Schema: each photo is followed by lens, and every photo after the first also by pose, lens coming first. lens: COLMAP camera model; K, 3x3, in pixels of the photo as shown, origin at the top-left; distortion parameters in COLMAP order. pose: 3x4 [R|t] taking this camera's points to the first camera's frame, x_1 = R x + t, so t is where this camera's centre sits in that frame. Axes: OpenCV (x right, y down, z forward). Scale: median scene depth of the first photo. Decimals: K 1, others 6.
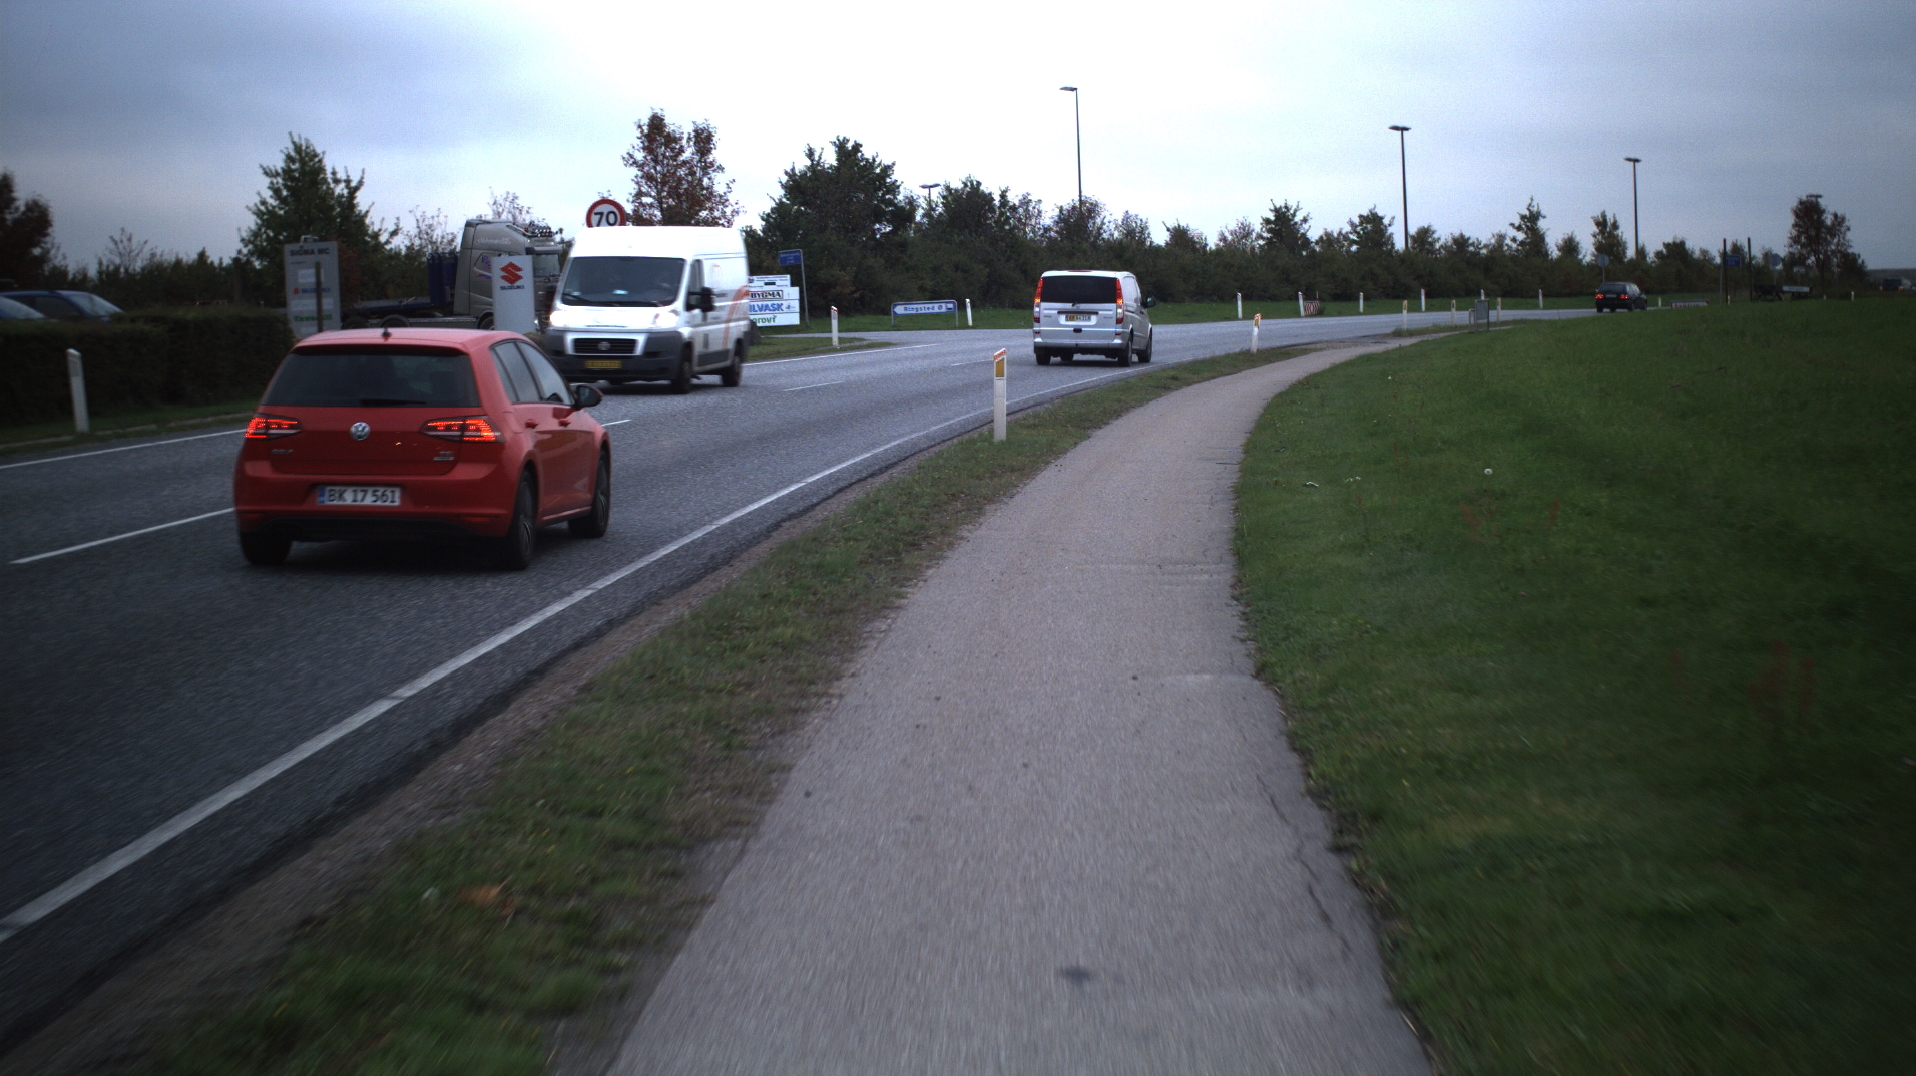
lens RADIAL K [[3780.1, 0, 958.0], [0, 3780.1, 538.0], [0, 0, 1]] dist [-0.332458, 0.442377]
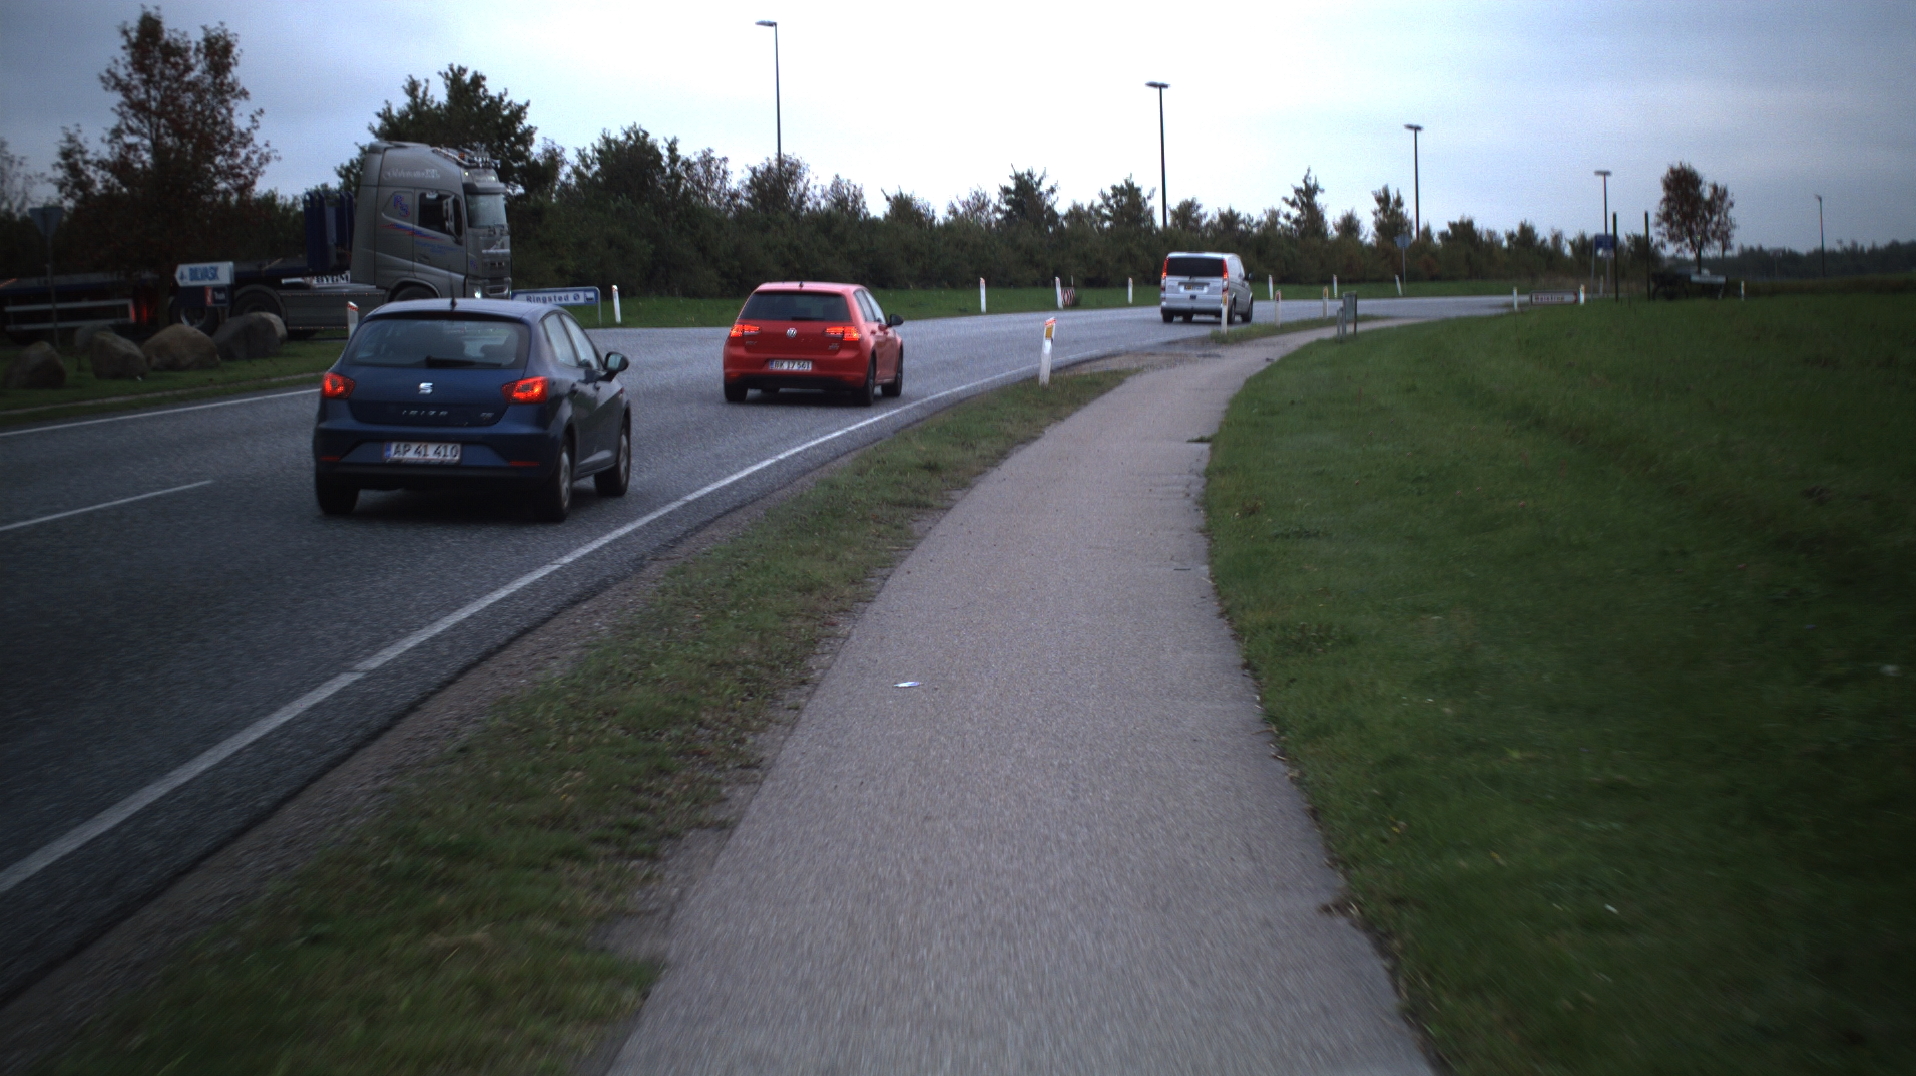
lens RADIAL K [[3780.1, 0, 958.0], [0, 3780.1, 538.0], [0, 0, 1]] dist [-0.332458, 0.442377]
pose [[0.997028, 0.003874, 0.076941, 0.009693], [-0.004264, 0.999979, 0.004910, -0.014394], [-0.076921, -0.005223, 0.997024, 0.211455]]
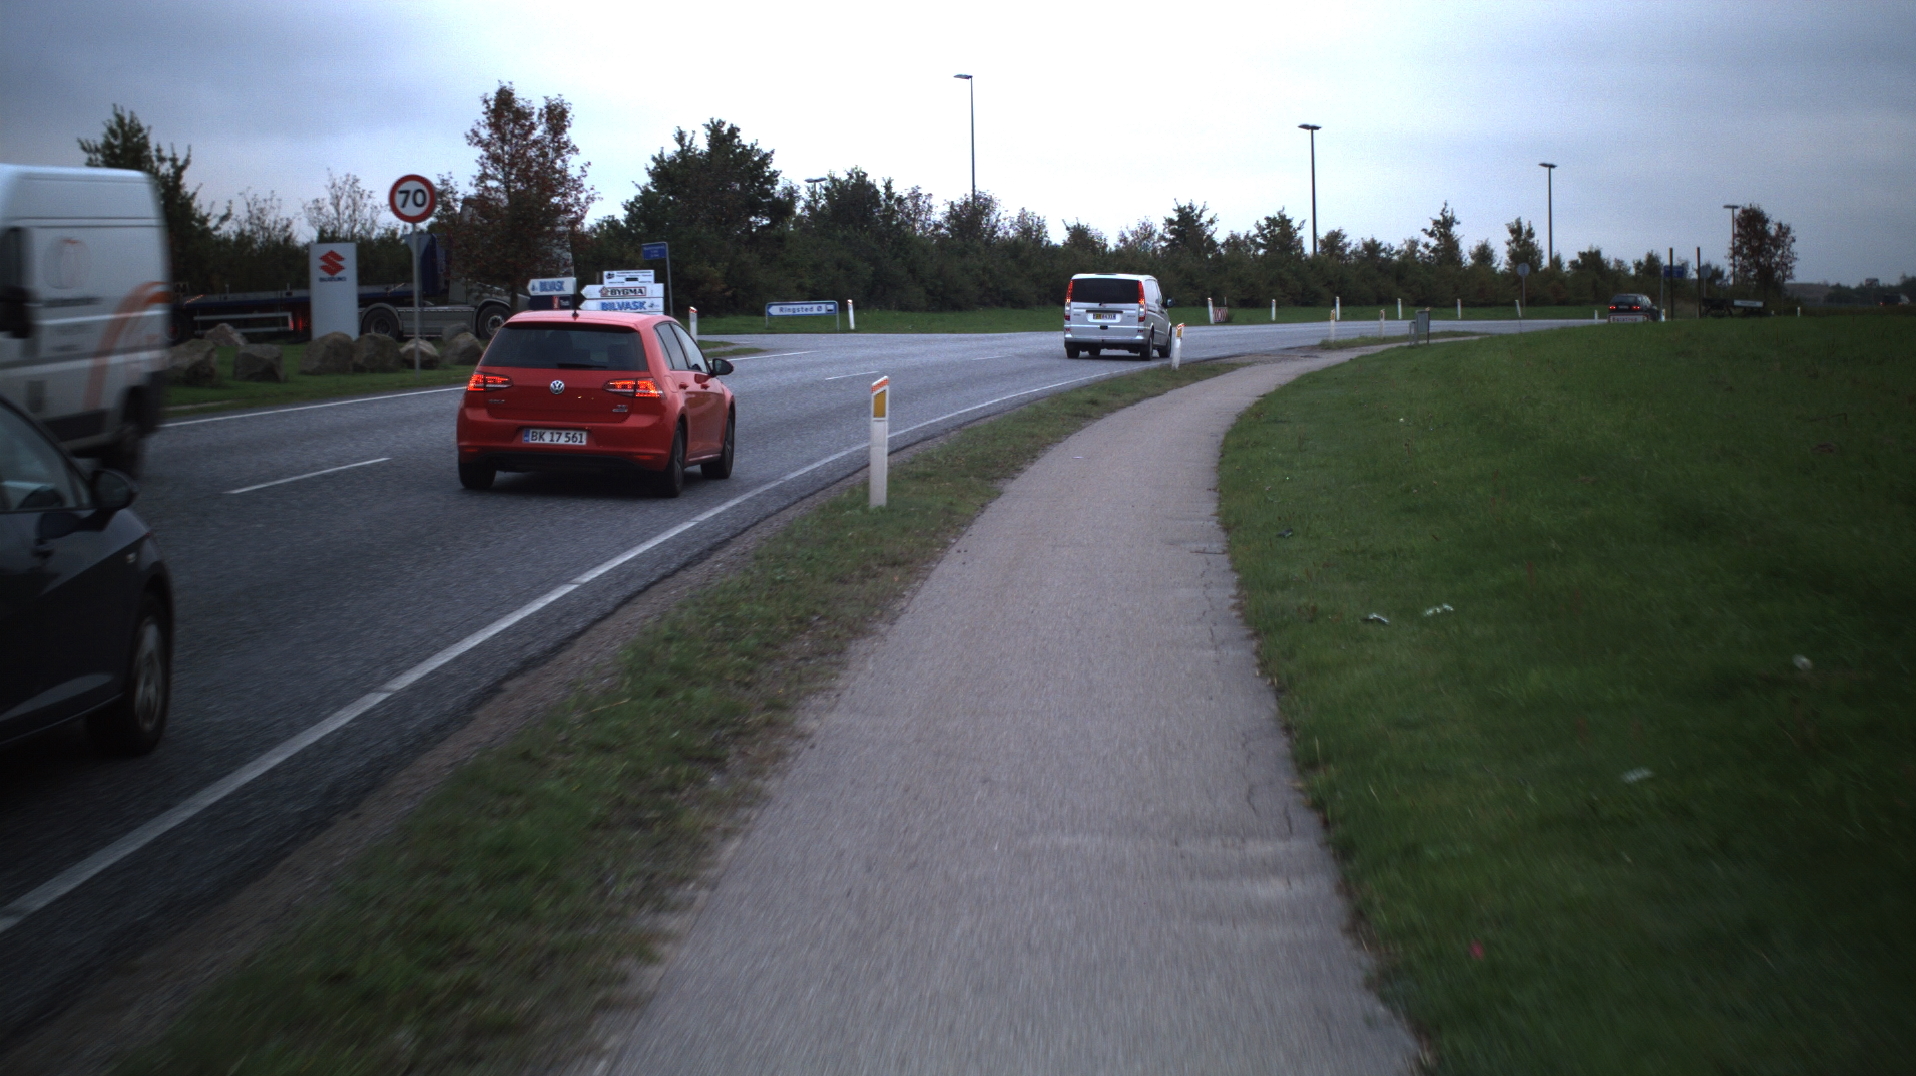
lens RADIAL K [[3780.1, 0, 958.0], [0, 3780.1, 538.0], [0, 0, 1]] dist [-0.332458, 0.442377]
pose [[0.999401, 0.015504, 0.030929, 0.001042], [-0.015506, 0.999880, -0.000176, -0.004796], [-0.030928, -0.000304, 0.999522, 0.070423]]
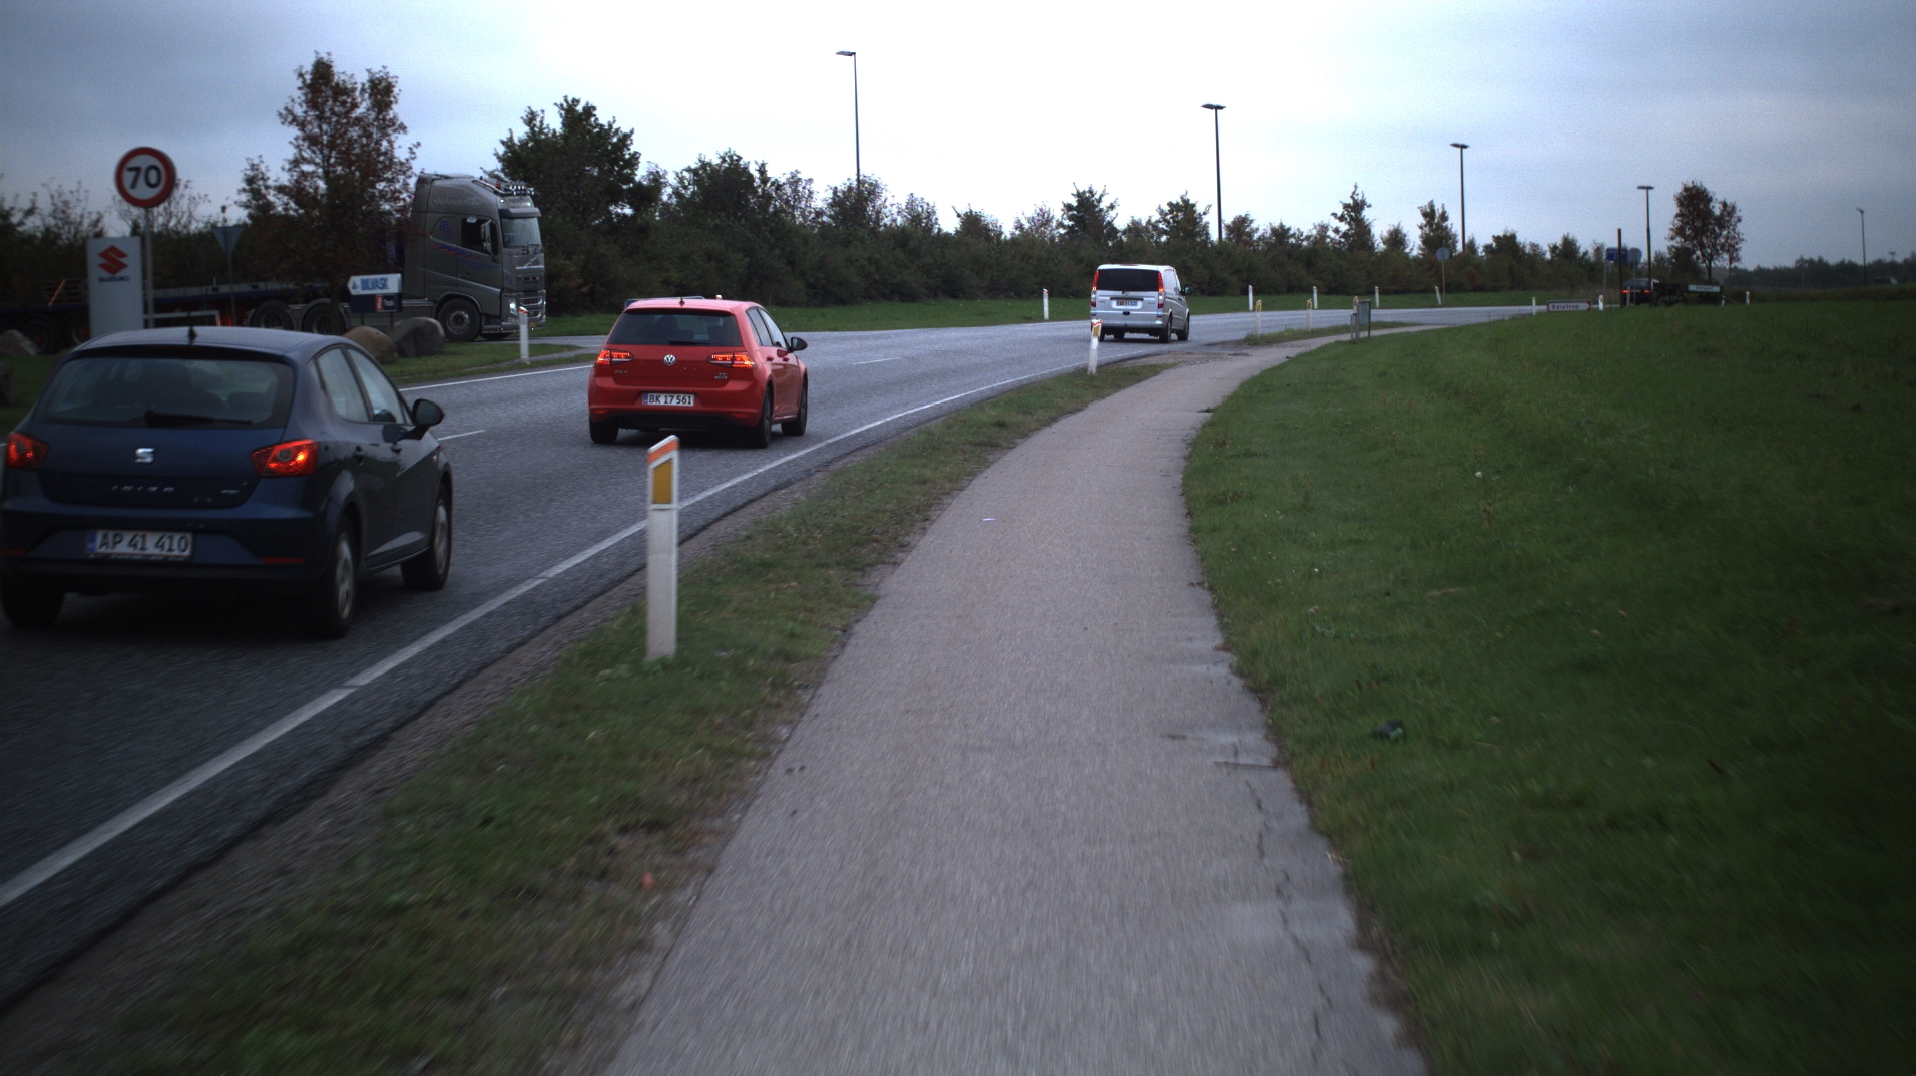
lens RADIAL K [[3780.1, 0, 958.0], [0, 3780.1, 538.0], [0, 0, 1]] dist [-0.332458, 0.442377]
pose [[0.998240, 0.003908, 0.059175, 0.004628], [-0.004022, 0.999990, 0.001799, -0.009562], [-0.059168, -0.002034, 0.998246, 0.140845]]
